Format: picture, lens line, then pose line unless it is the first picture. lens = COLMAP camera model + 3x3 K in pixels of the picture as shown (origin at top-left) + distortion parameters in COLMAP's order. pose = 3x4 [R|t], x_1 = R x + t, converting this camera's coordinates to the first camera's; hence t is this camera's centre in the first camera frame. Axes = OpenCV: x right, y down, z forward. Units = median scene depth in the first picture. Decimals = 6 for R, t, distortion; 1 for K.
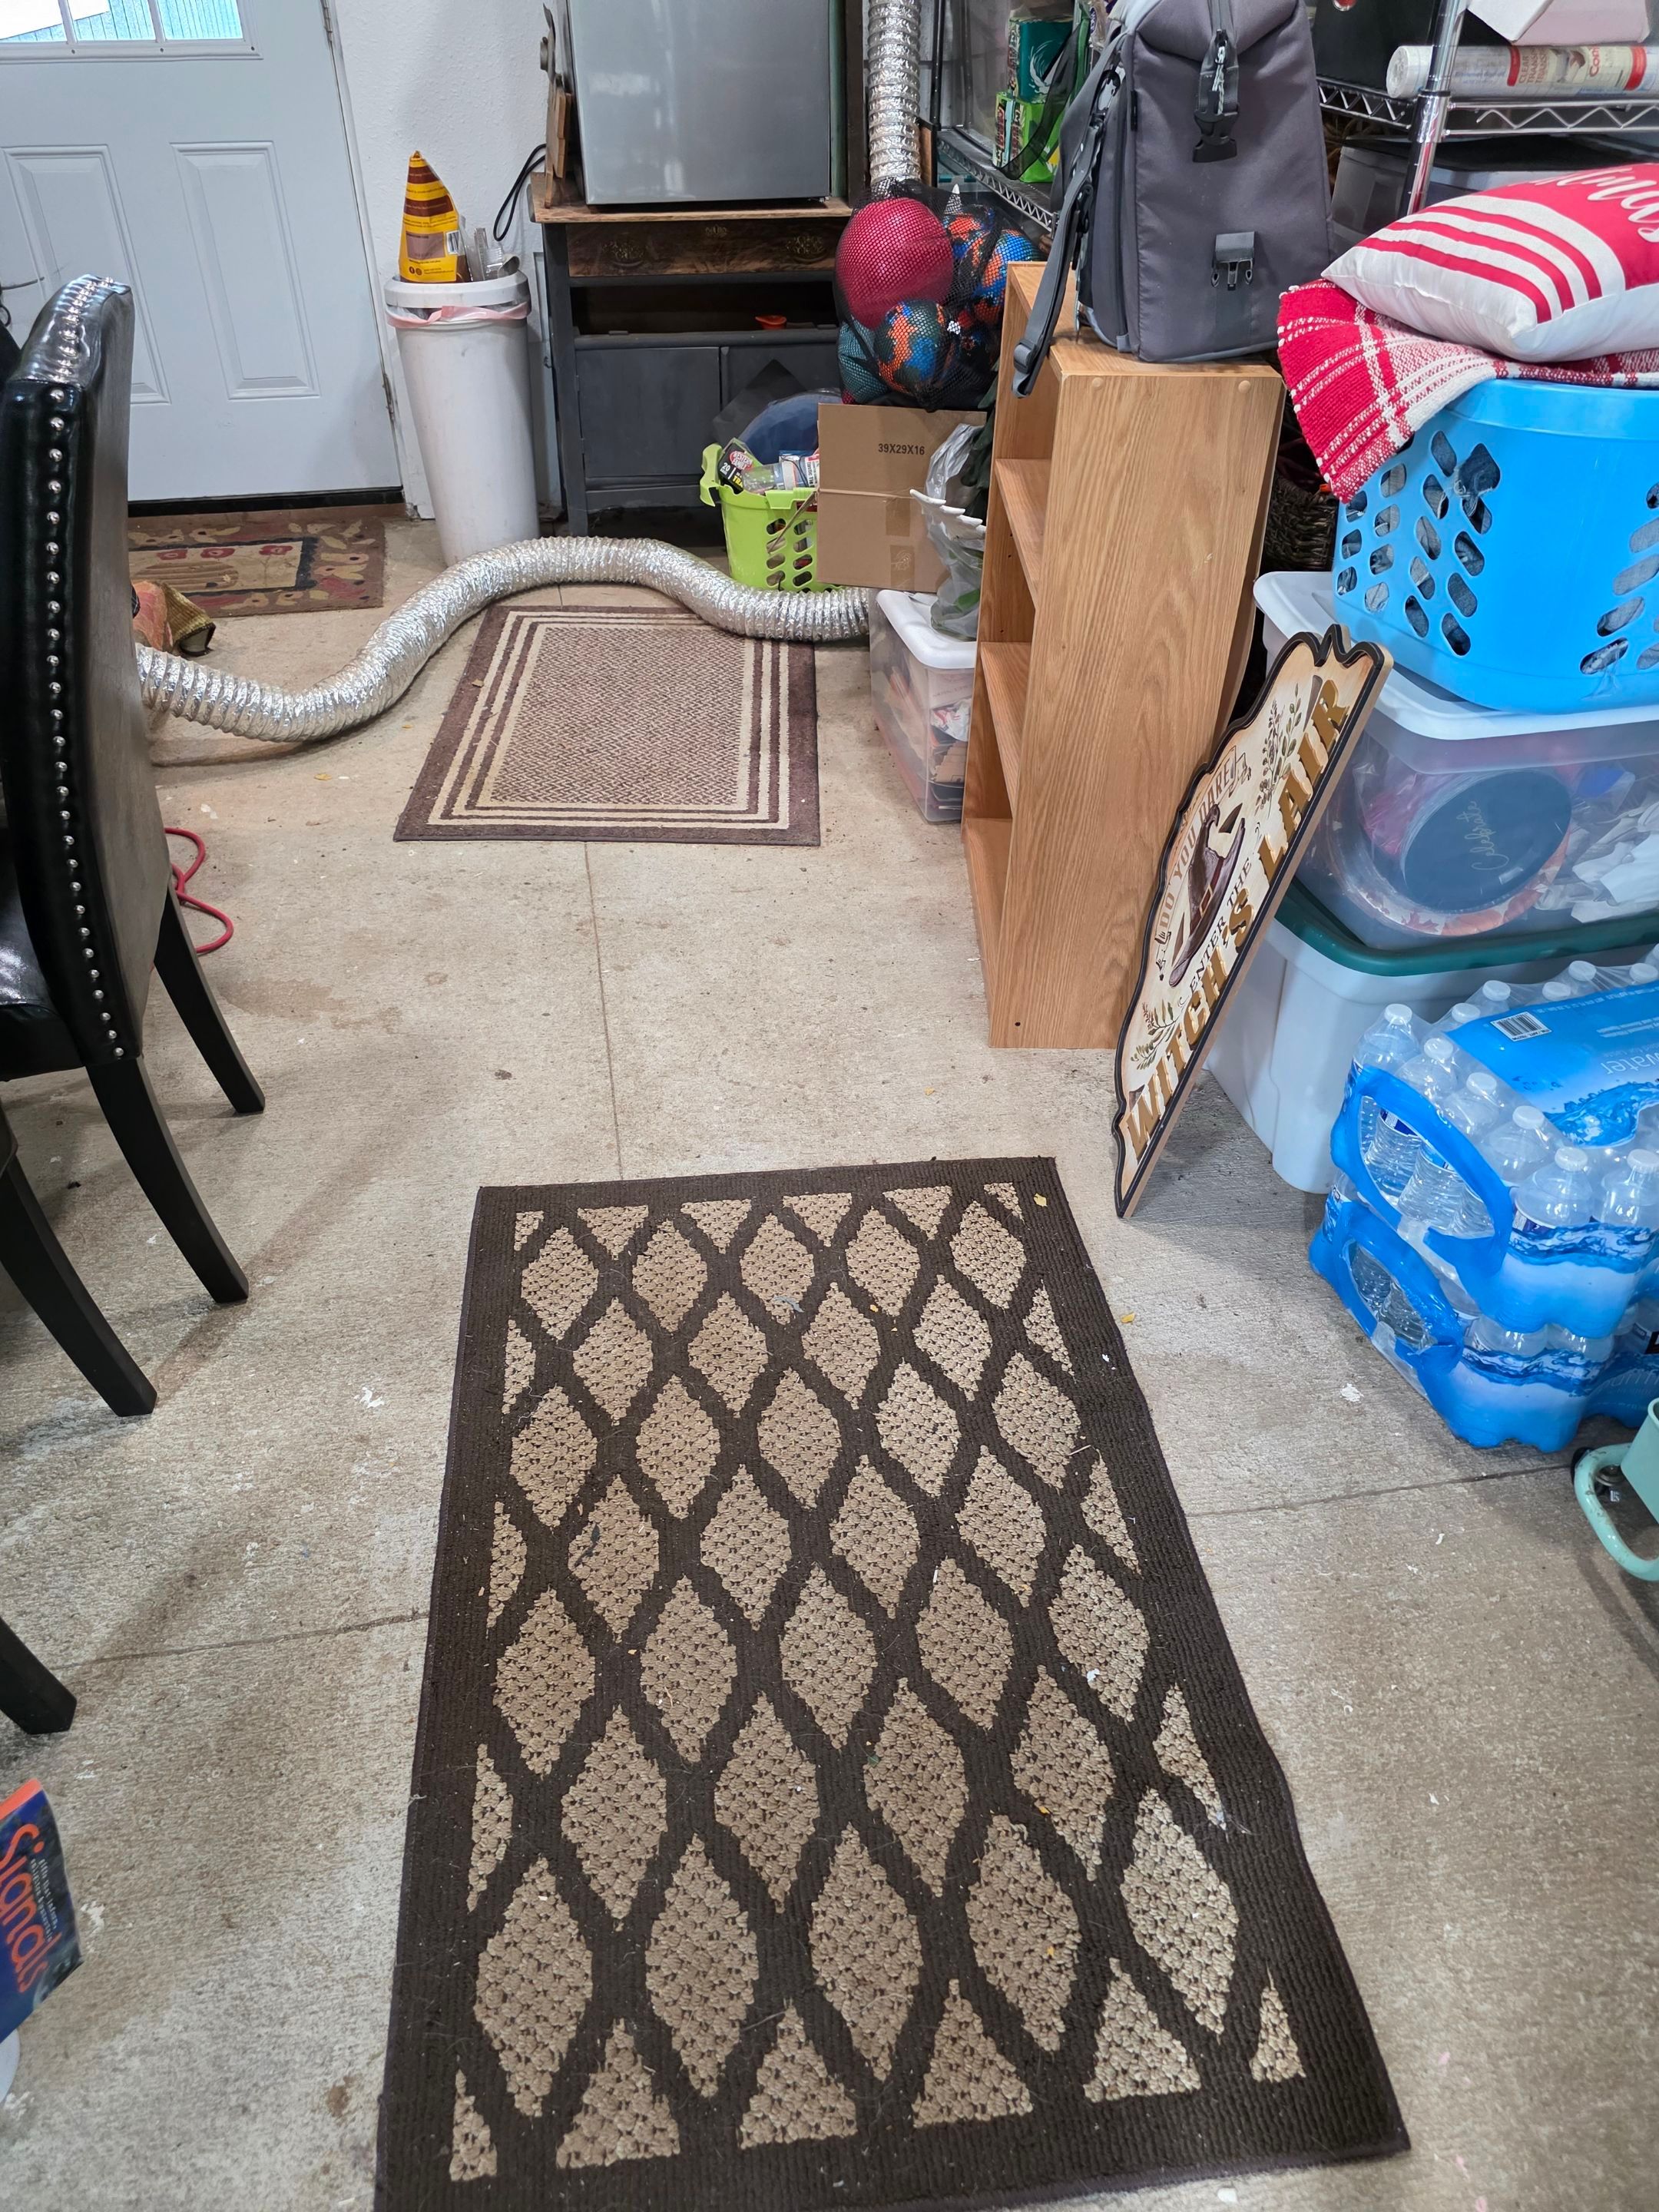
lens RADIAL K [[1492.0, 0, 828.0], [0, 1492.0, 1105.2], [0, 0, 1]] dist [0.059772, -0.052921]
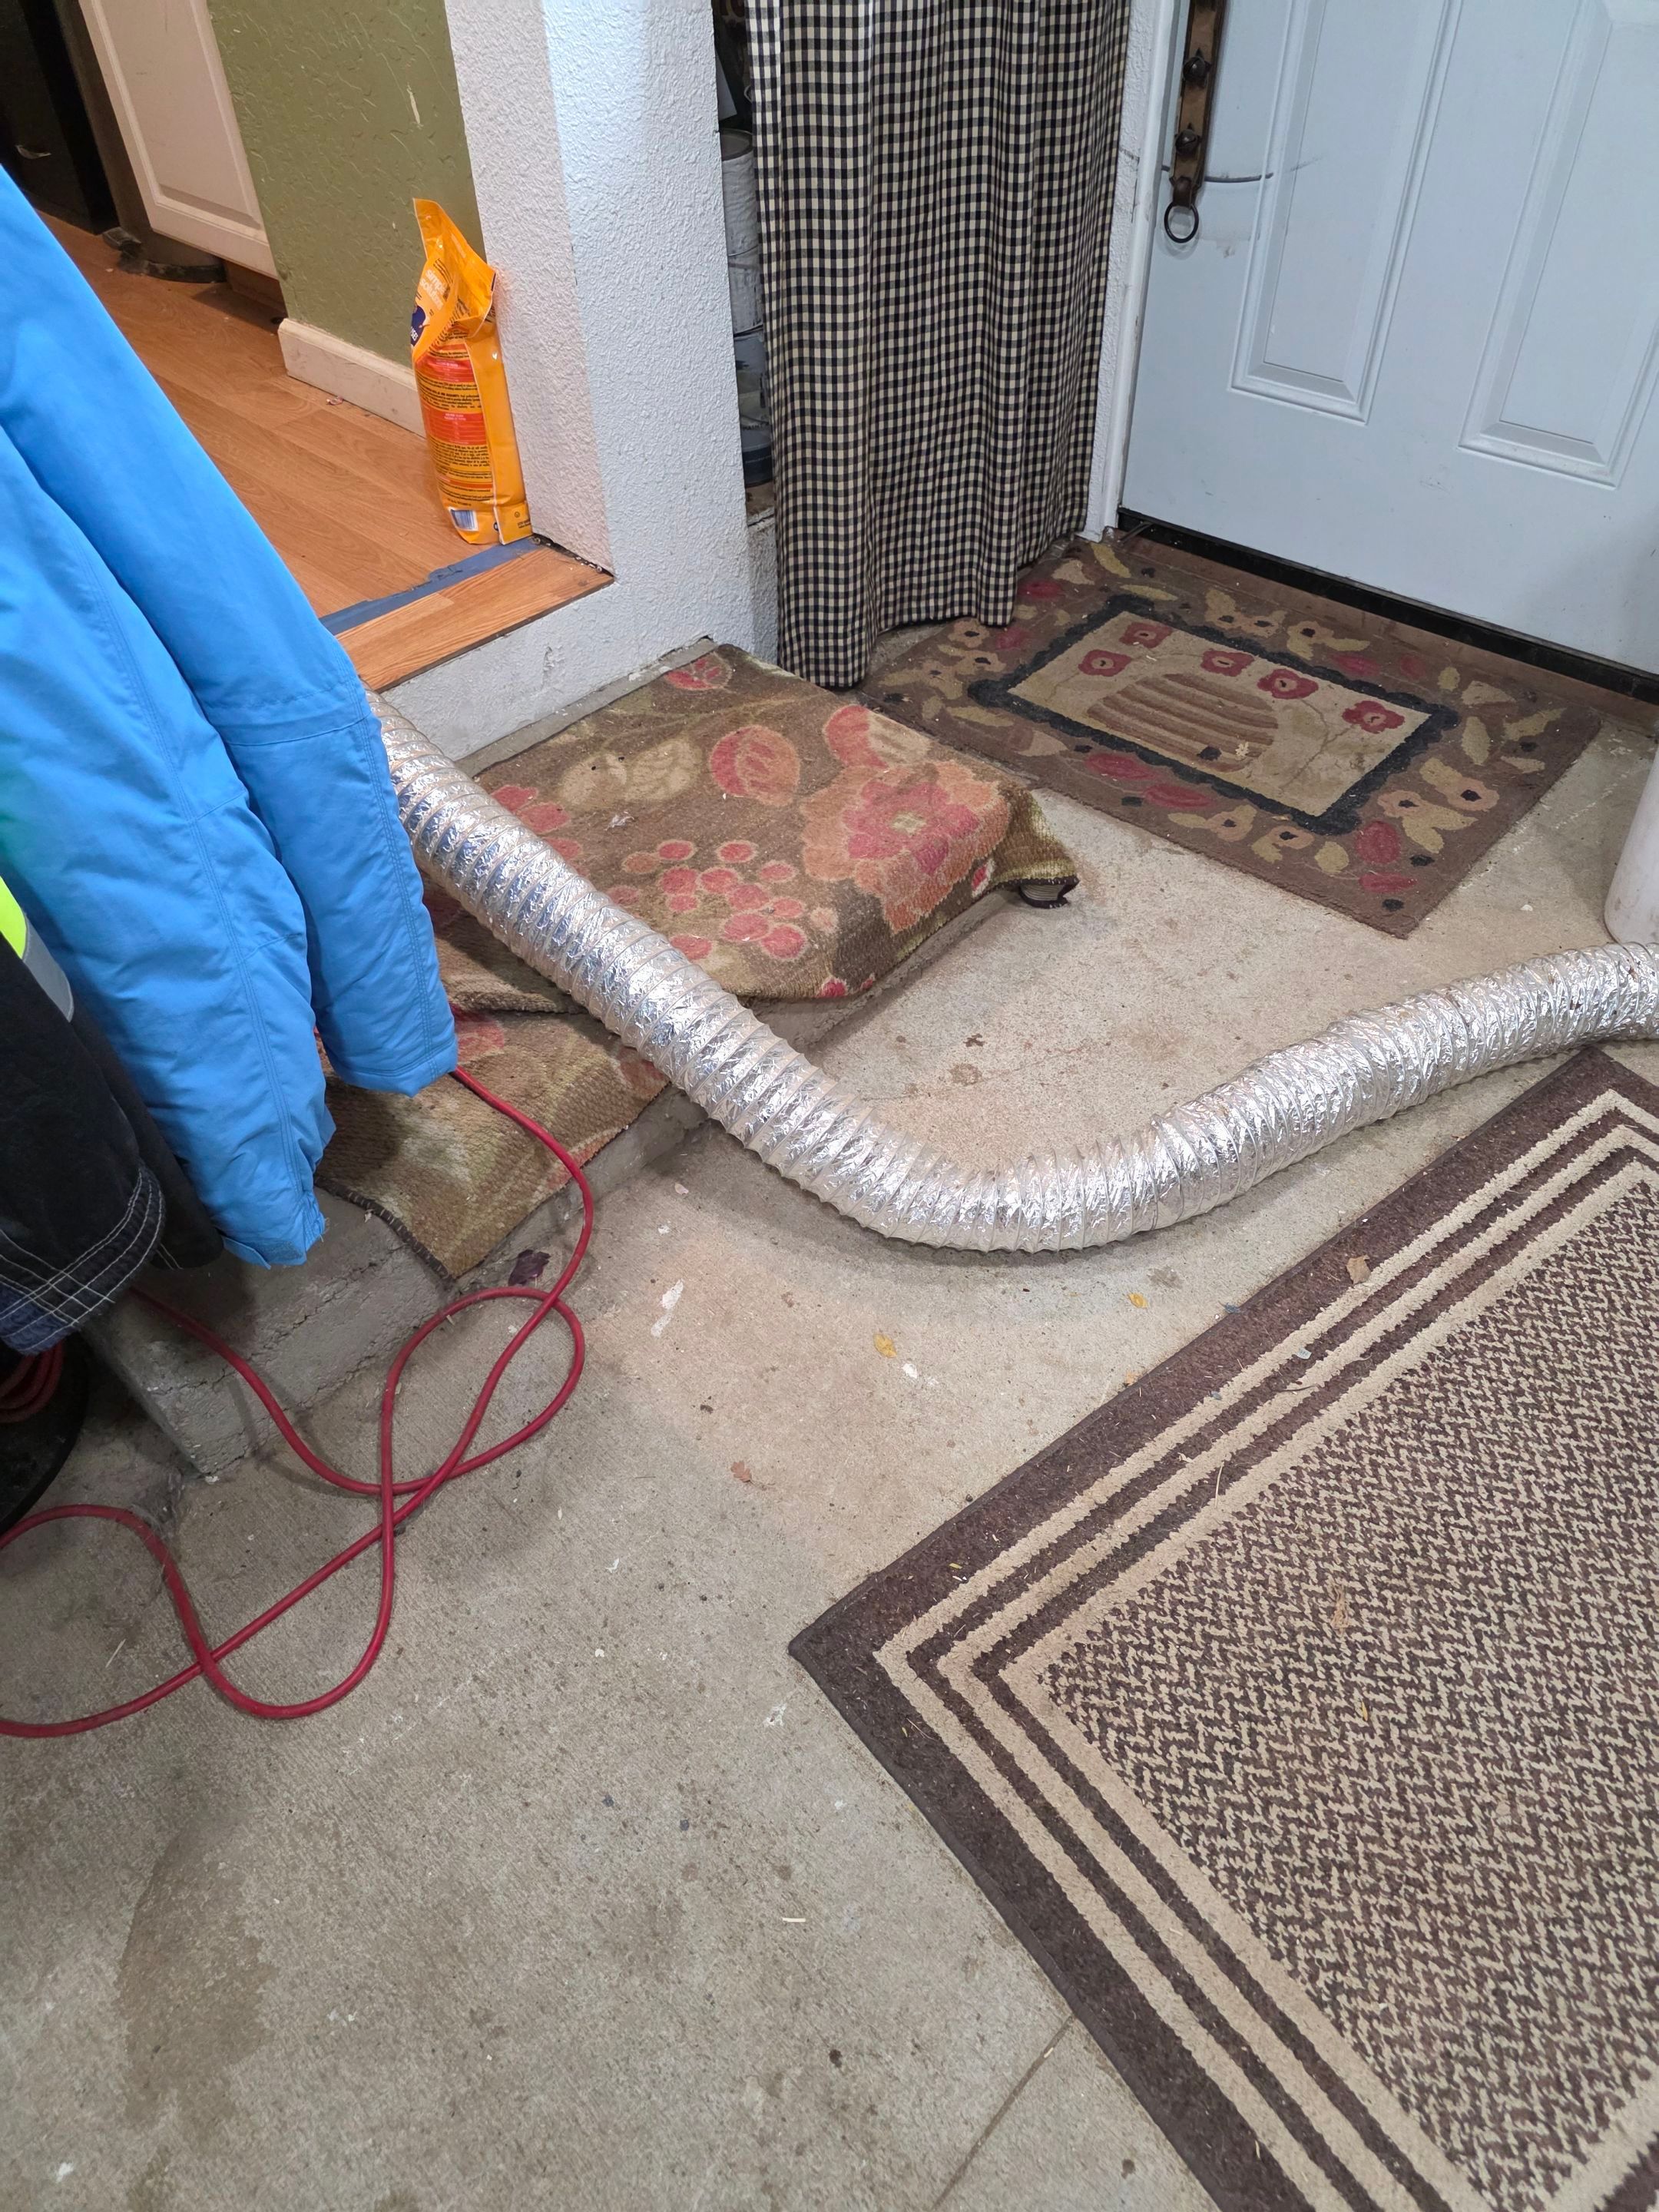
lens RADIAL K [[1492.0, 0, 833.0], [0, 1492.0, 1105.7], [0, 0, 1]] dist [0.059772, -0.052921]
pose [[0.590223, 0.564671, -0.576875, -0.076826], [-0.472360, 0.821095, 0.320435, -0.349686], [0.654609, 0.083365, 0.751357, 0.470908]]
